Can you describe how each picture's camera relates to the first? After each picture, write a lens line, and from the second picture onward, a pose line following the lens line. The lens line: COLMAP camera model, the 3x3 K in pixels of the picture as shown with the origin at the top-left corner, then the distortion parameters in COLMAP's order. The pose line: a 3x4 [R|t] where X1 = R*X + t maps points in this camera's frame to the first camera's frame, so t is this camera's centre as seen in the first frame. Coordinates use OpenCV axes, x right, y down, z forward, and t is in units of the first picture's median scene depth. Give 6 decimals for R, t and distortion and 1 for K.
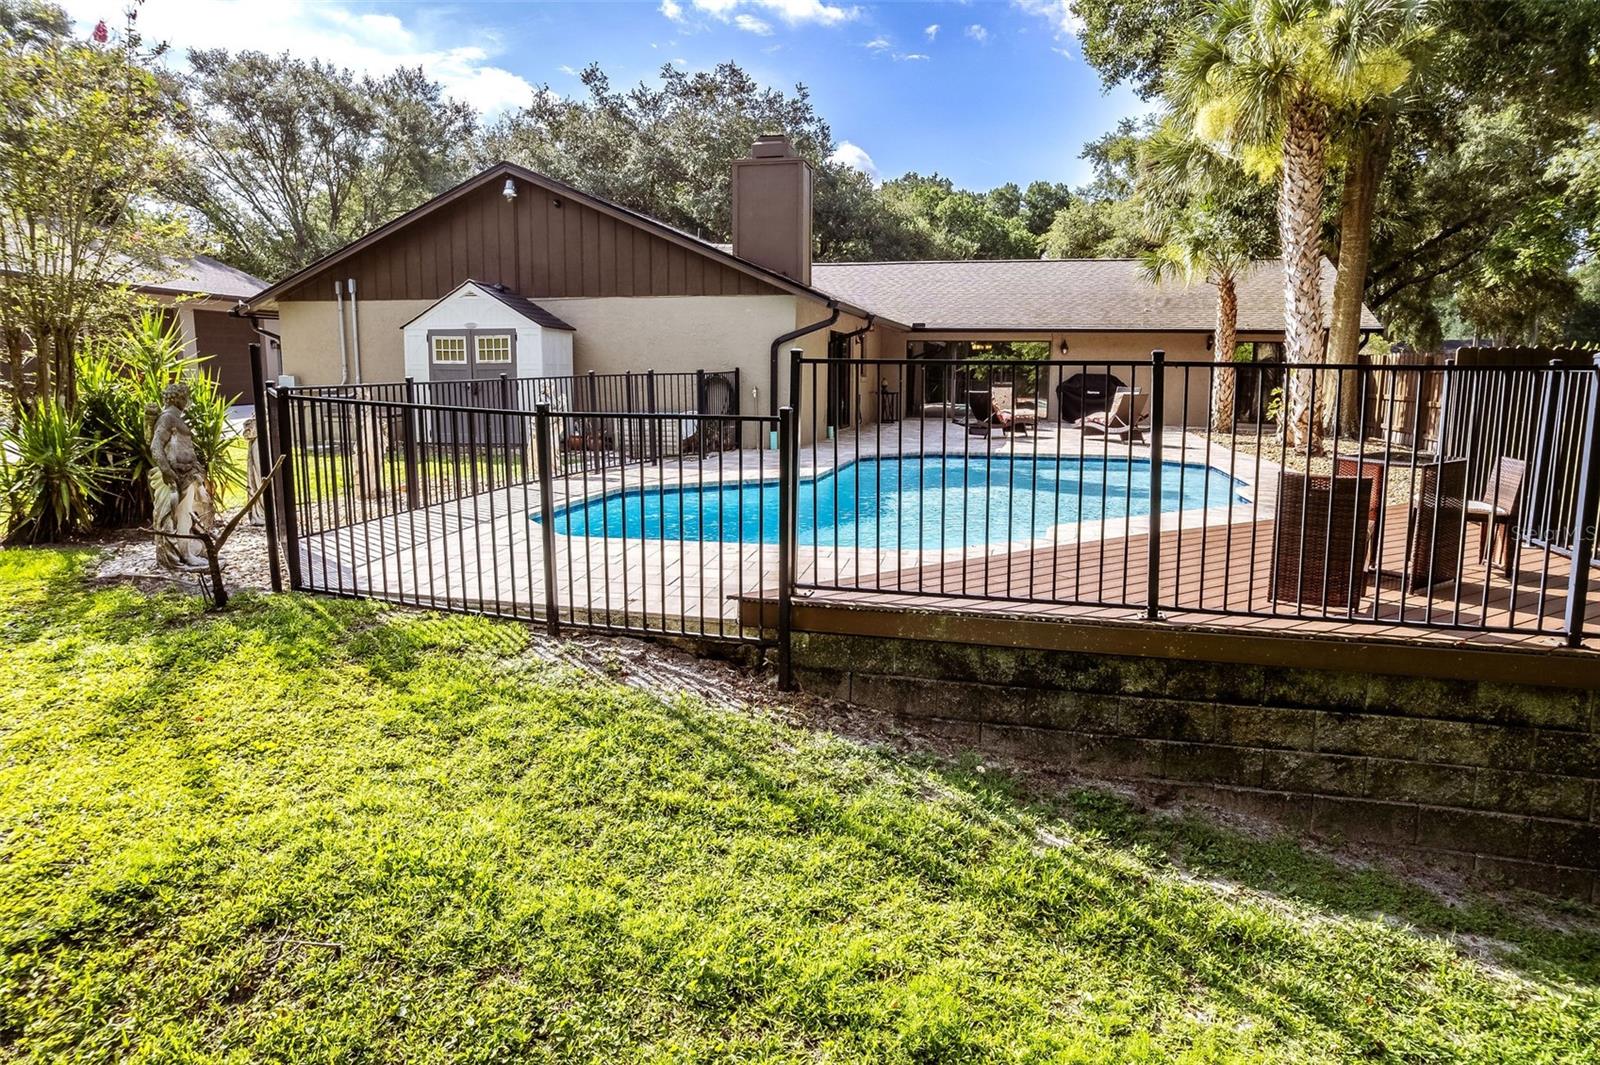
lens RADIAL K [[1026.9, 0, 805.8], [0, 1026.9, 531.3], [0, 0, 1]] dist [-0.069821, 0.062750]
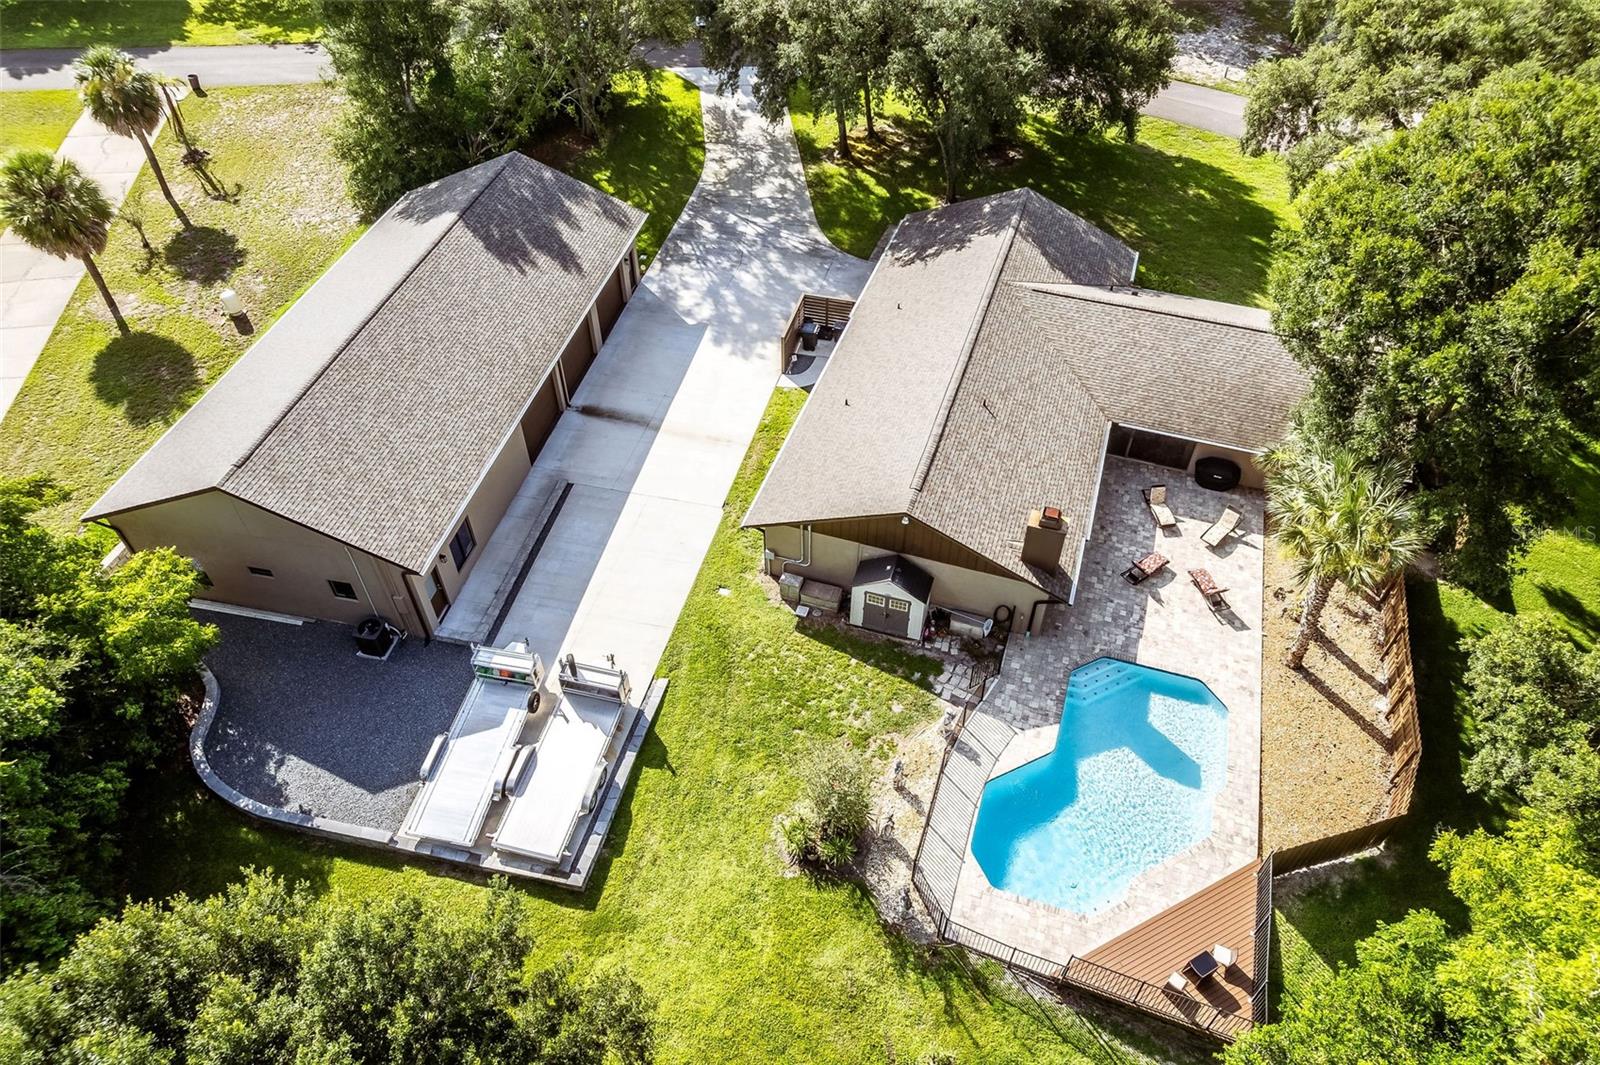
lens RADIAL K [[1026.9, 0, 792.7], [0, 1026.9, 530.1], [0, 0, 1]] dist [-0.069821, 0.062750]
pose [[0.993671, 0.076181, -0.082549, -0.343429], [-0.012532, 0.805480, 0.592490, -1.448950], [0.111628, -0.587706, 0.801337, -0.558025]]
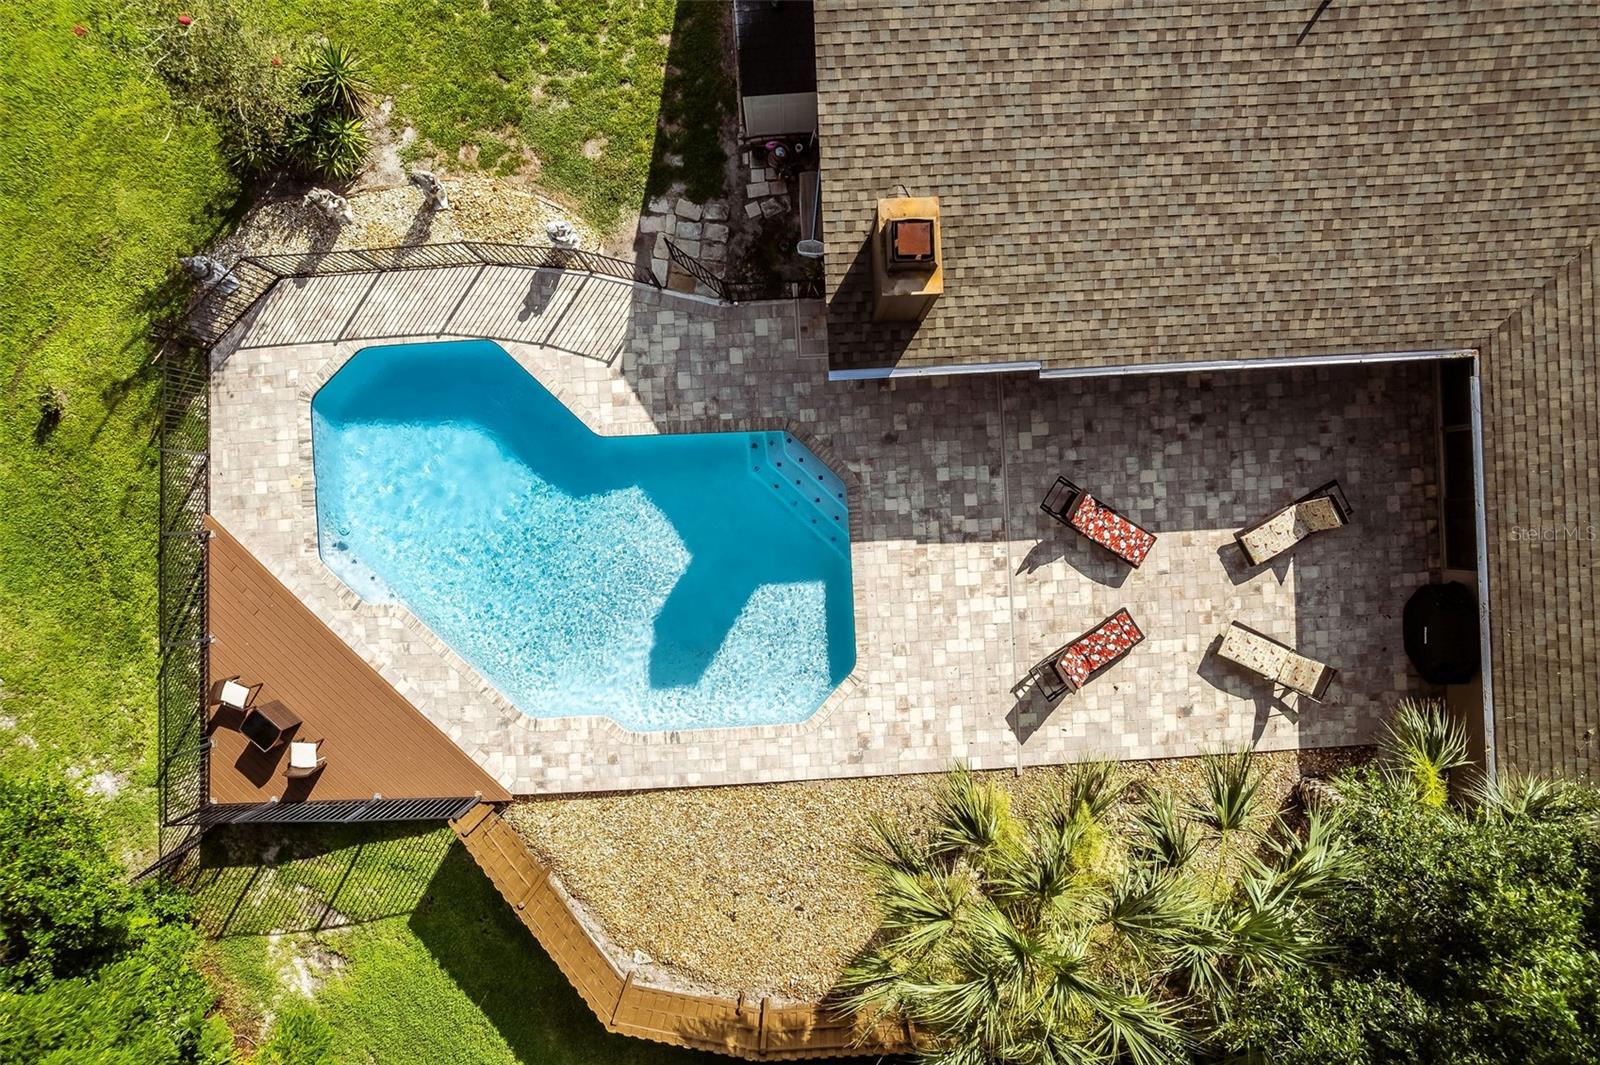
lens RADIAL K [[1026.9, 0, 796.5], [0, 1026.9, 533.6], [0, 0, 1]] dist [-0.069821, 0.062750]
pose [[0.265289, 0.964160, 0.004112, 0.147922], [-0.146538, 0.036104, 0.988546, -1.085049], [0.952968, -0.262853, 0.150864, 0.747839]]
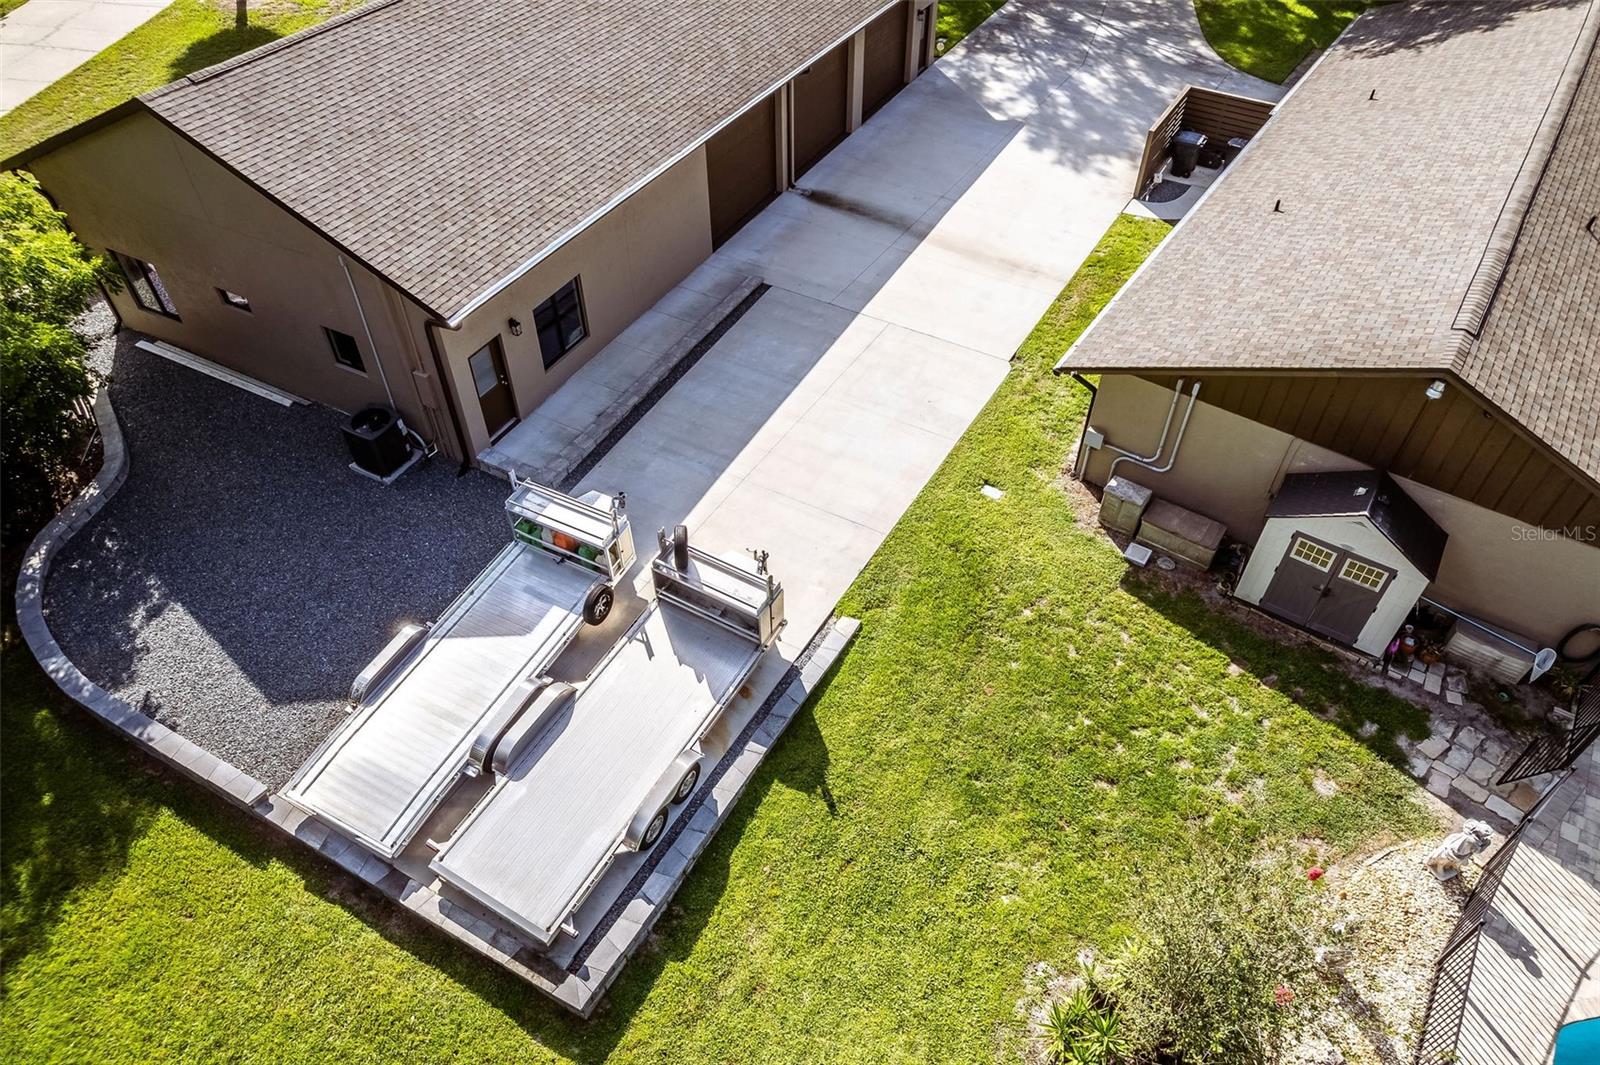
lens RADIAL K [[1026.9, 0, 804.0], [0, 1026.9, 521.1], [0, 0, 1]] dist [-0.069821, 0.062750]
pose [[0.923217, 0.272988, -0.270460, -0.526928], [-0.062780, 0.801498, 0.594693, -0.723969], [0.379117, -0.532051, 0.757095, 0.092540]]
